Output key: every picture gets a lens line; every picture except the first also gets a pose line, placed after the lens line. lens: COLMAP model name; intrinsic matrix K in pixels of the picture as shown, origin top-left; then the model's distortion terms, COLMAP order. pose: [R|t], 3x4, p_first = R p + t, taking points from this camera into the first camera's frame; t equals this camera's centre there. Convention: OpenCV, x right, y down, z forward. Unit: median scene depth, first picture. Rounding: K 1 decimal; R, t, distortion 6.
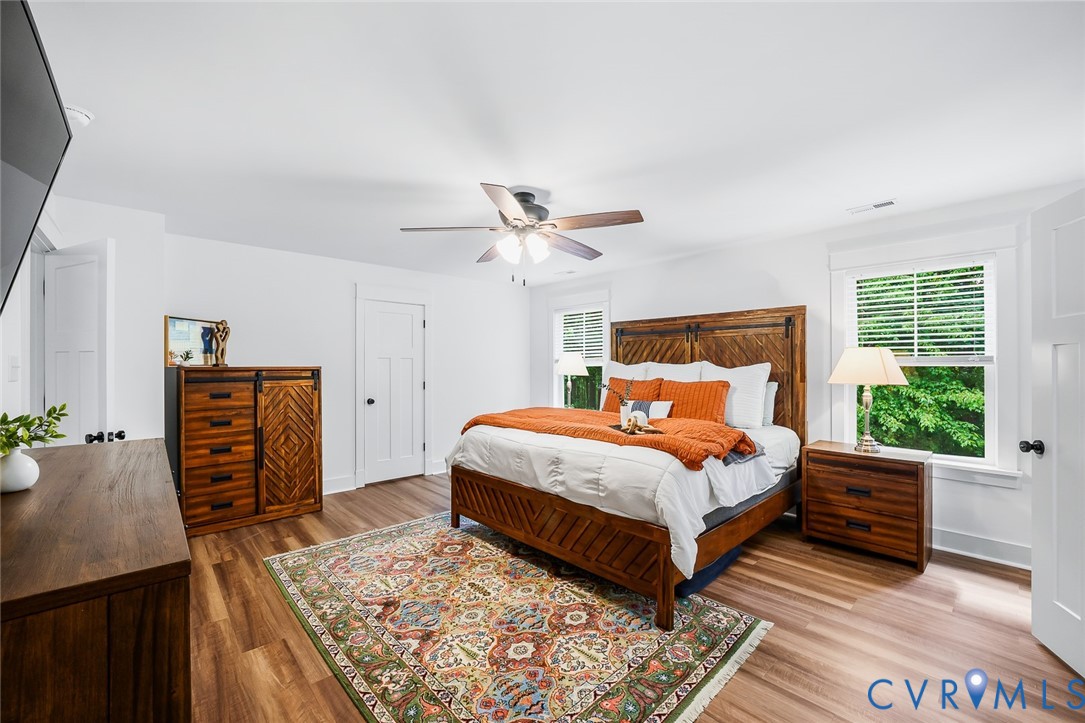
lens RADIAL K [[442.1, 0, 538.0], [0, 442.1, 364.0], [0, 0, 1]] dist [-0.019508, 0.003449]
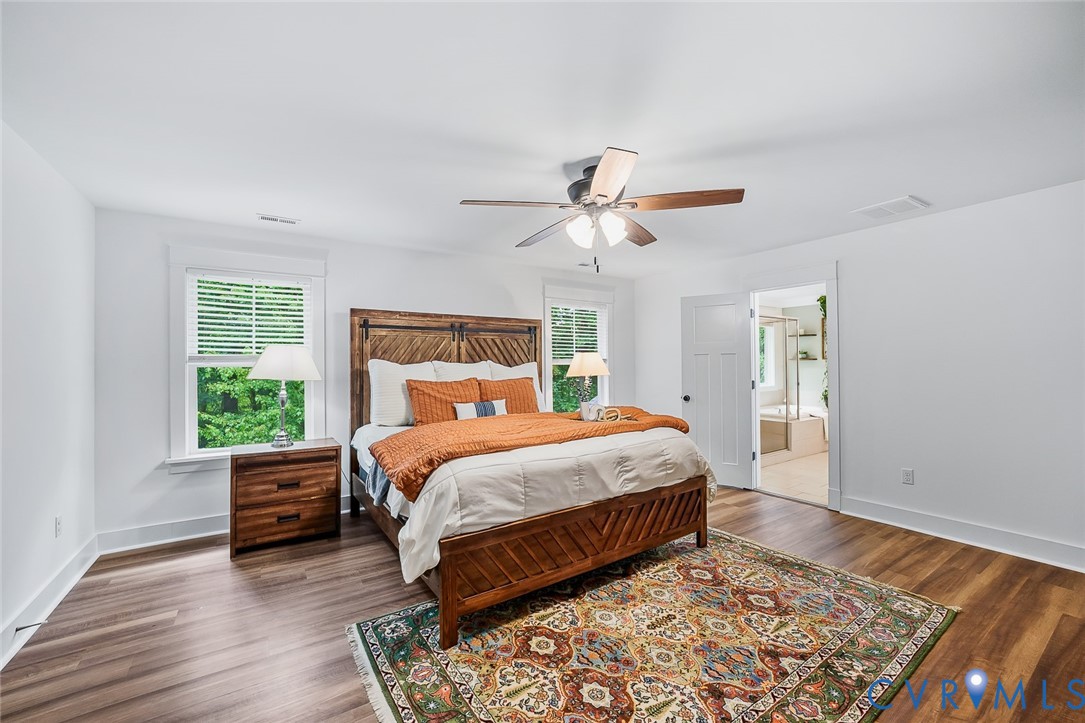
lens RADIAL K [[442.1, 0, 545.8], [0, 442.1, 360.3], [0, 0, 1]] dist [-0.019508, 0.003449]
pose [[0.142665, 0.009917, 0.989721, -0.957726], [0.003741, 0.999937, -0.010559, 0.007173], [-0.989764, 0.005209, 0.142619, 1.029620]]
